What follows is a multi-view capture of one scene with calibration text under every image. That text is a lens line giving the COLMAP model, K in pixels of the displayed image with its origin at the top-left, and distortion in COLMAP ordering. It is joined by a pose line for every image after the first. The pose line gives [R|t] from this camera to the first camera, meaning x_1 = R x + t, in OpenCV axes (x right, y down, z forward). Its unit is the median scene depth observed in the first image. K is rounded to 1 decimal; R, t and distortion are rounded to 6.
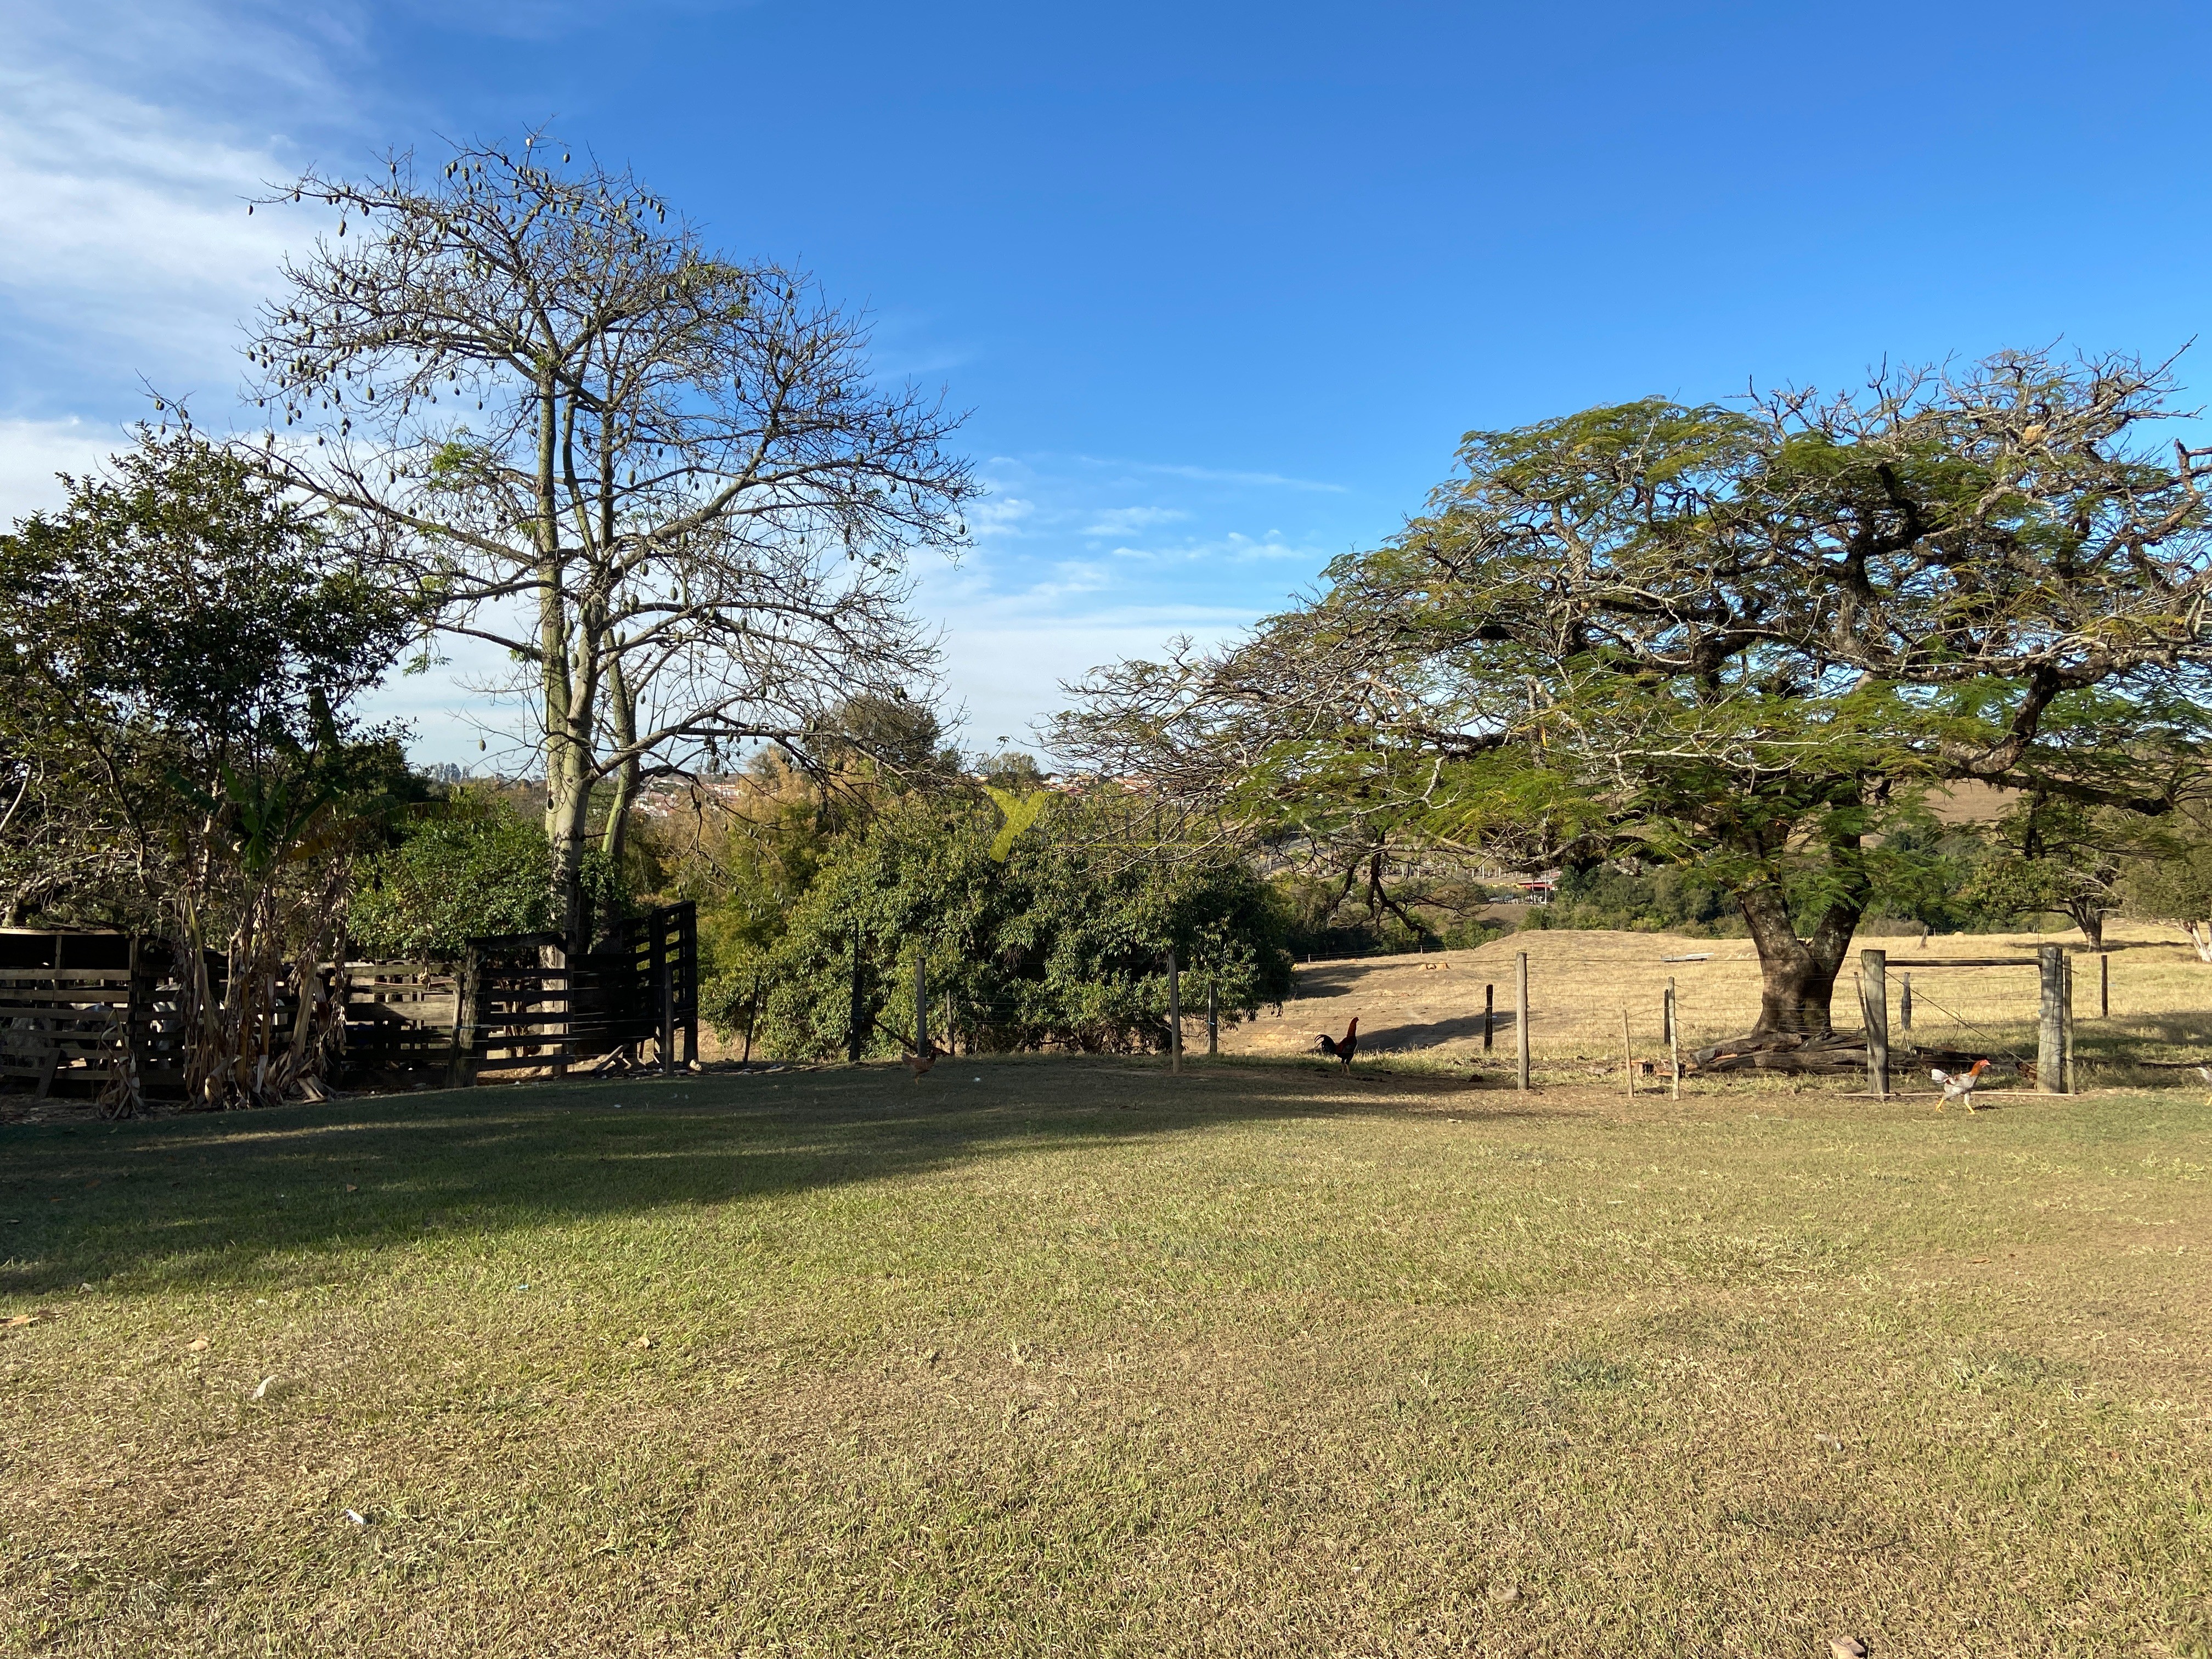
lens RADIAL K [[1660.3, 0, 1086.0], [0, 1660.3, 822.6], [0, 0, 1]] dist [0.115598, -0.146172]
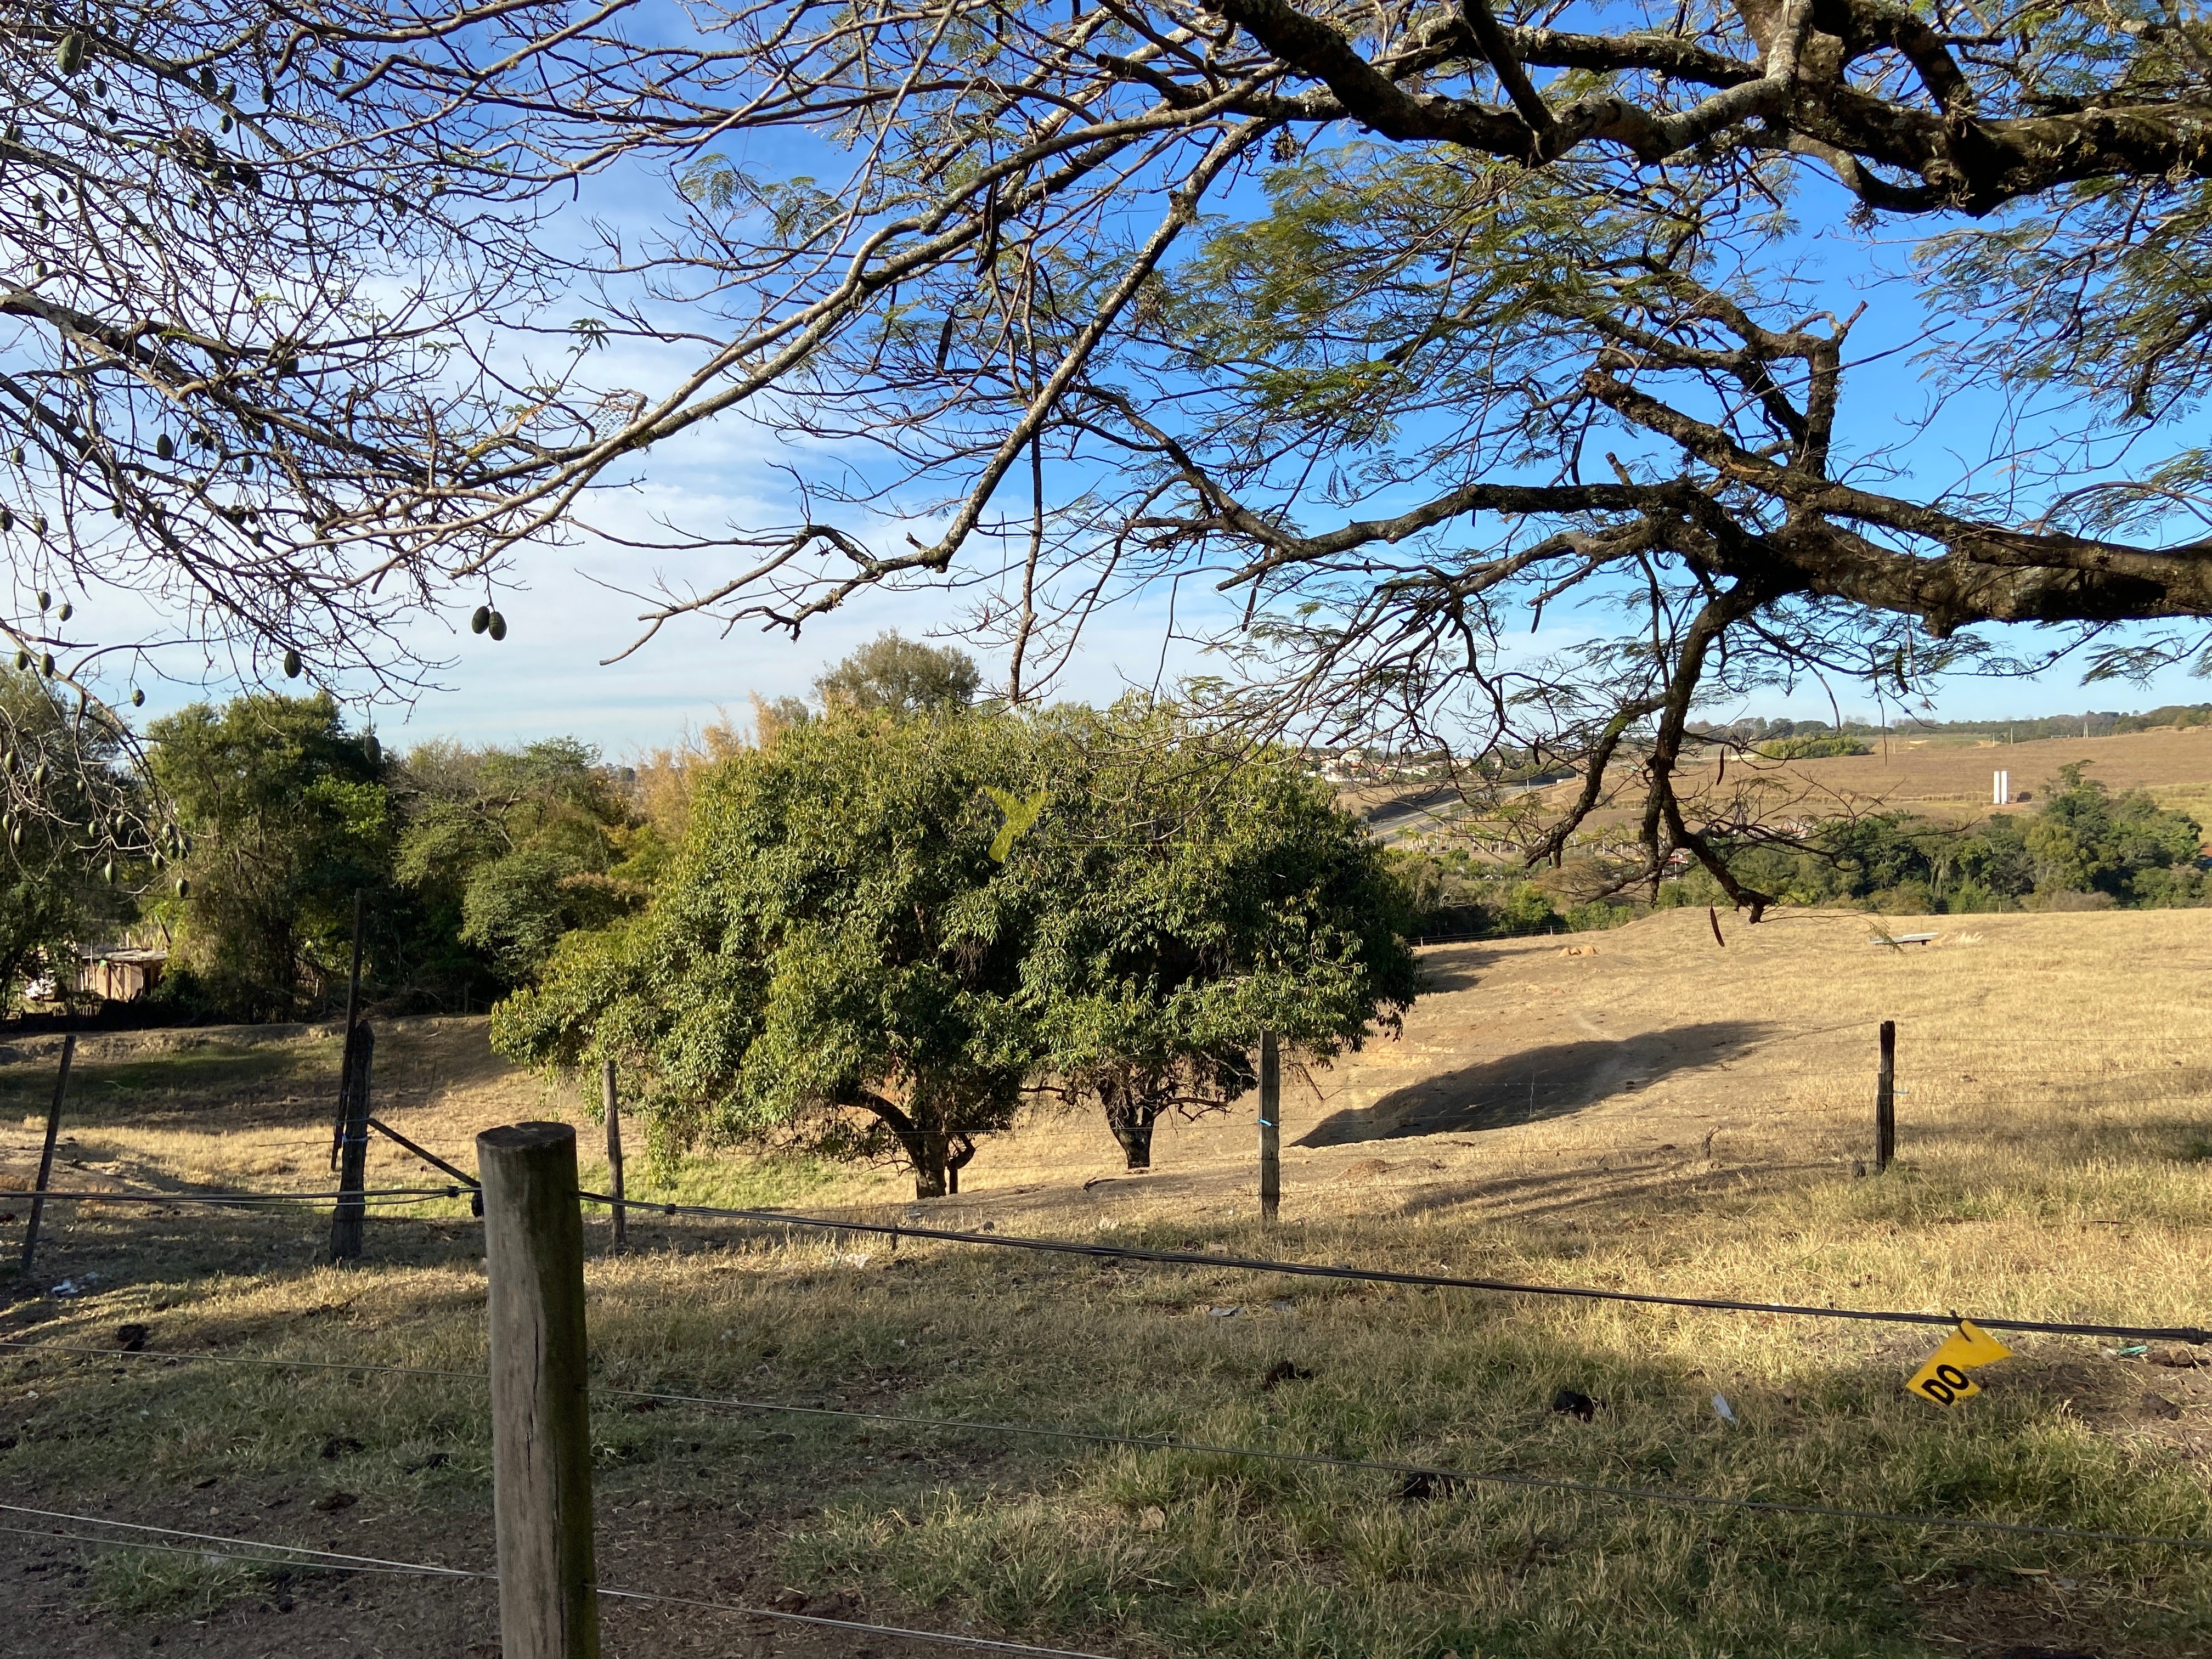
lens RADIAL K [[1656.6, 0, 1071.0], [0, 1656.6, 830.6], [0, 0, 1]] dist [0.118134, -0.152558]
pose [[0.997446, -0.012573, -0.070311, 0.038593], [0.013656, 0.999795, 0.014952, 0.025475], [0.070108, -0.015874, 0.997413, 0.384188]]
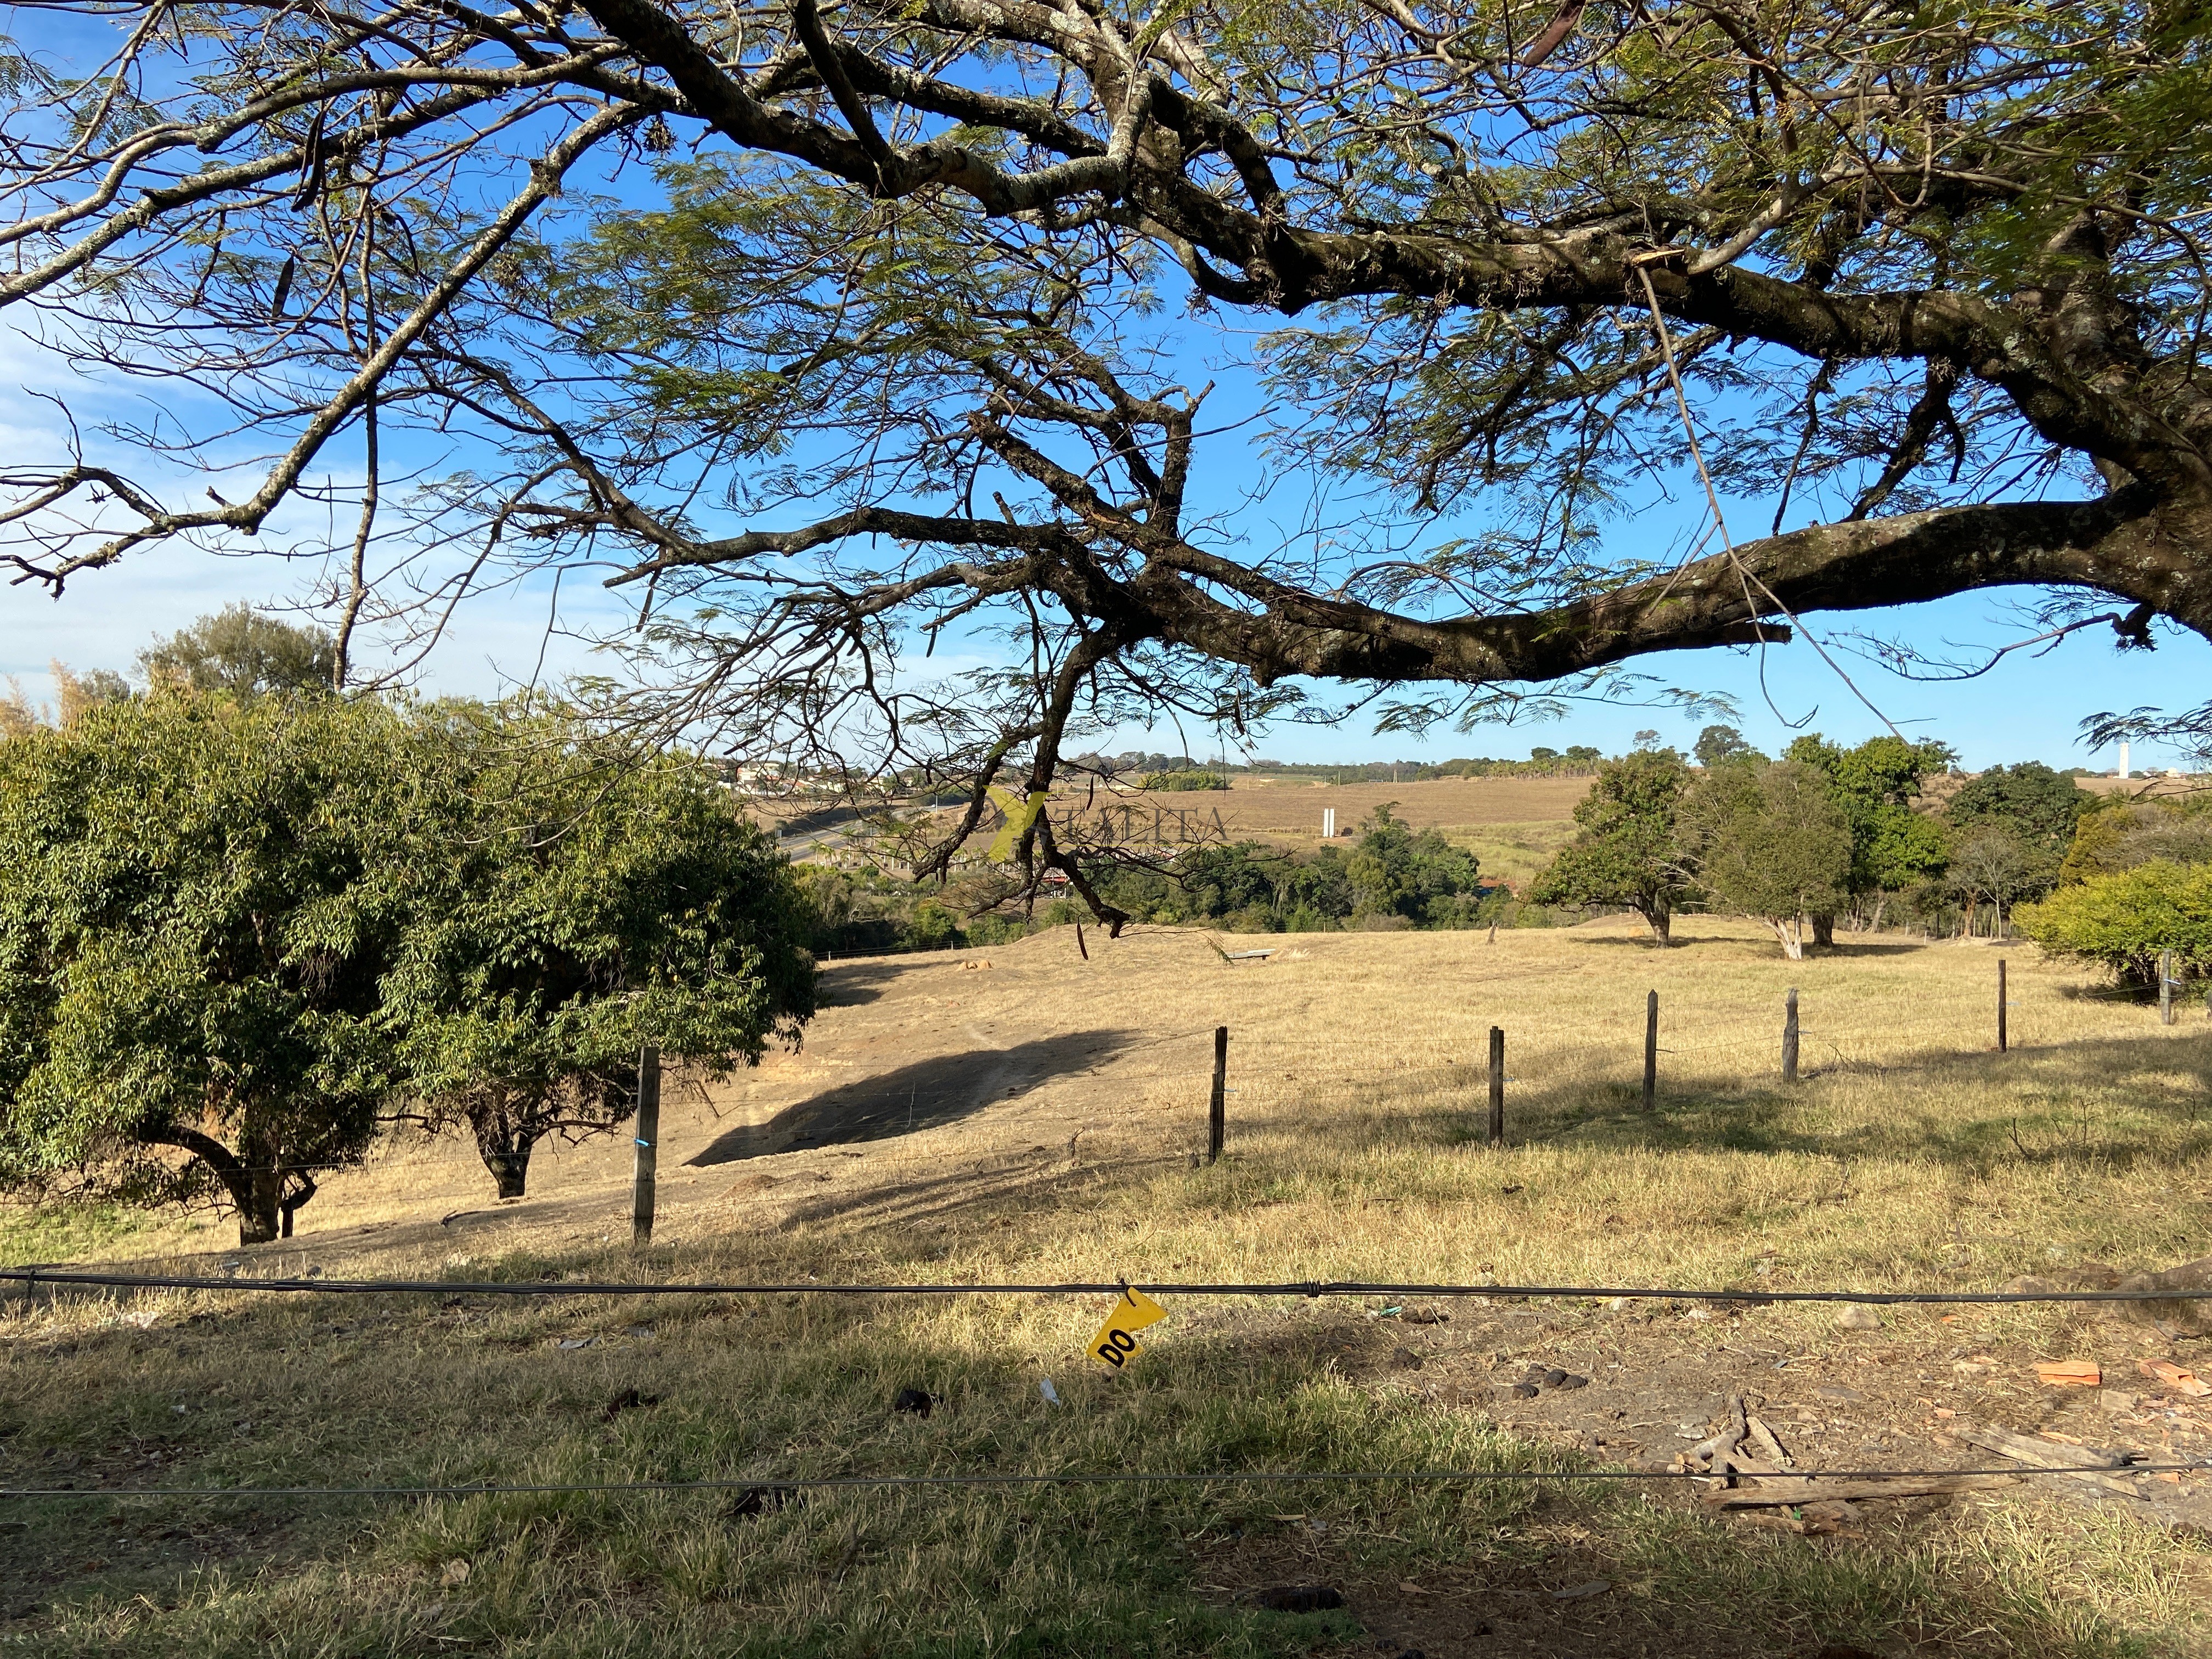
lens RADIAL K [[1660.3, 0, 1086.0], [0, 1660.3, 822.6], [0, 0, 1]] dist [0.115598, -0.146172]
pose [[0.958967, 0.020259, 0.282792, 0.041994], [-0.021182, 0.999776, 0.000208, 0.025771], [-0.282725, -0.006190, 0.959181, 0.384104]]
